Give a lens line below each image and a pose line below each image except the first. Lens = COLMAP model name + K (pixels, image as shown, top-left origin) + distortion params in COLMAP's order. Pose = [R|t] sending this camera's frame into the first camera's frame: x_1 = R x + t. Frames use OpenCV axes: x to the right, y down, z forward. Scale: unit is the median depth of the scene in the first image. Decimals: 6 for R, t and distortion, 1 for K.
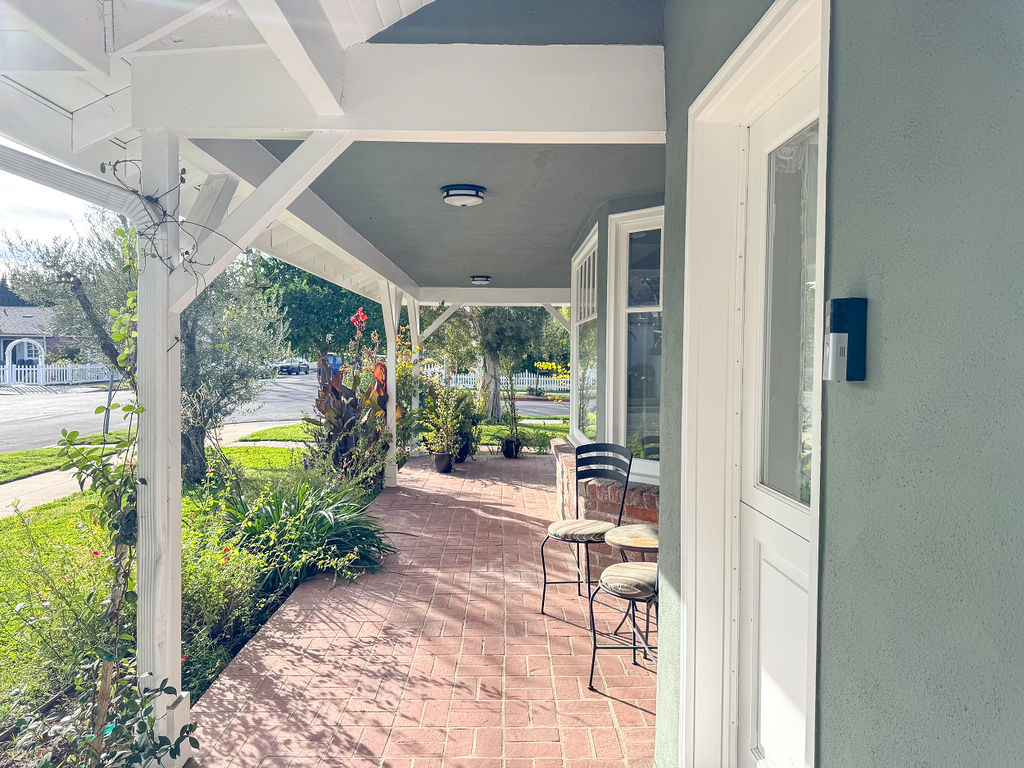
lens RADIAL K [[718.9, 0, 512.0], [0, 718.9, 384.0], [0, 0, 1]] dist [0.052821, -0.060338]
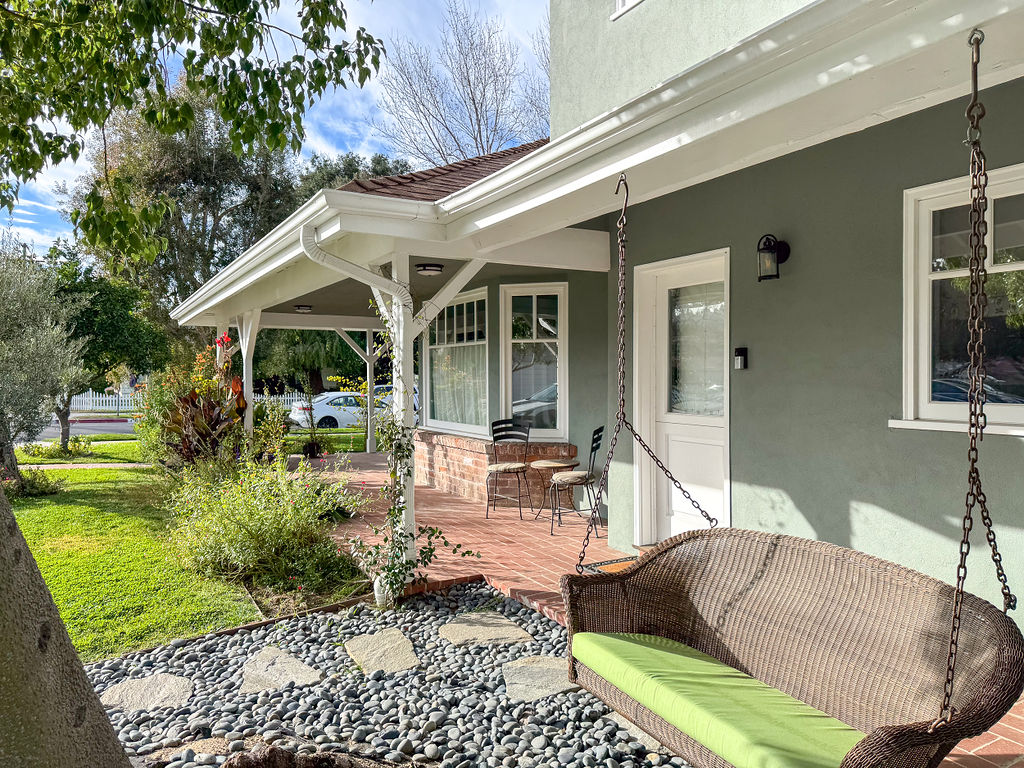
lens RADIAL K [[718.9, 0, 512.0], [0, 718.9, 384.0], [0, 0, 1]] dist [0.052821, -0.060338]
pose [[0.880435, -0.015798, 0.473903, -1.050989], [0.027993, 0.999433, -0.018688, 0.049987], [-0.473340, 0.029719, 0.880379, -0.785211]]
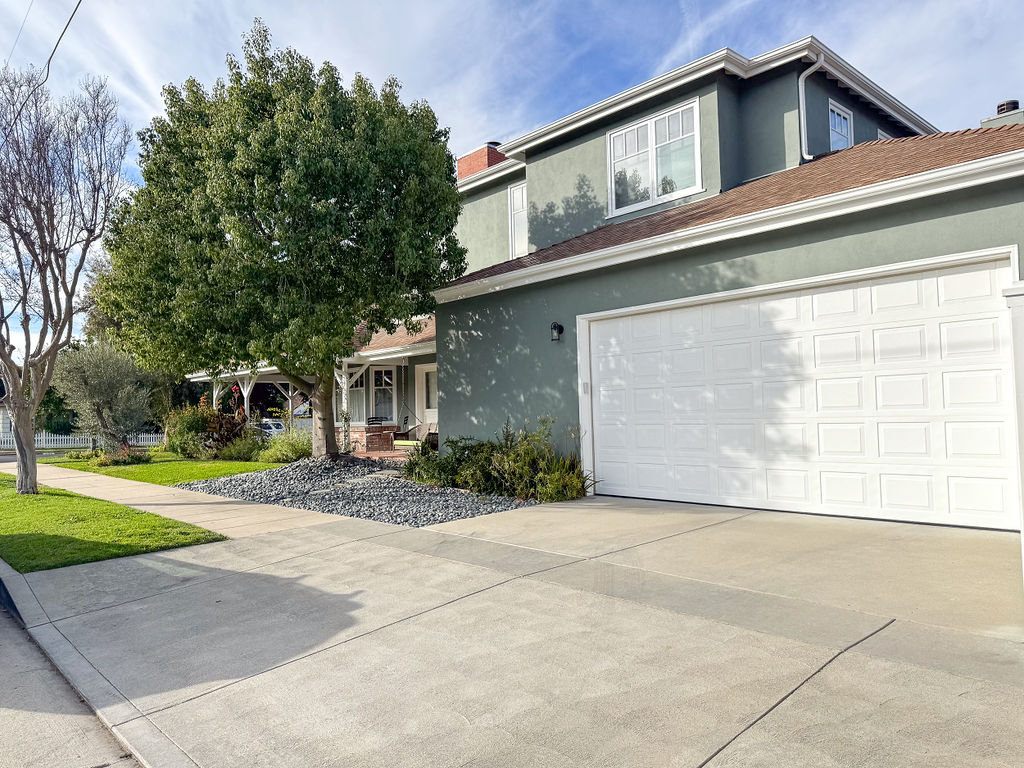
lens RADIAL K [[710.7, 0, 512.0], [0, 710.7, 384.0], [0, 0, 1]] dist [0.085224, -0.106232]
pose [[0.756516, 0.002624, 0.653970, -3.245431], [0.055642, 0.996108, -0.068363, 0.348803], [-0.651604, 0.088106, 0.753425, -4.434062]]
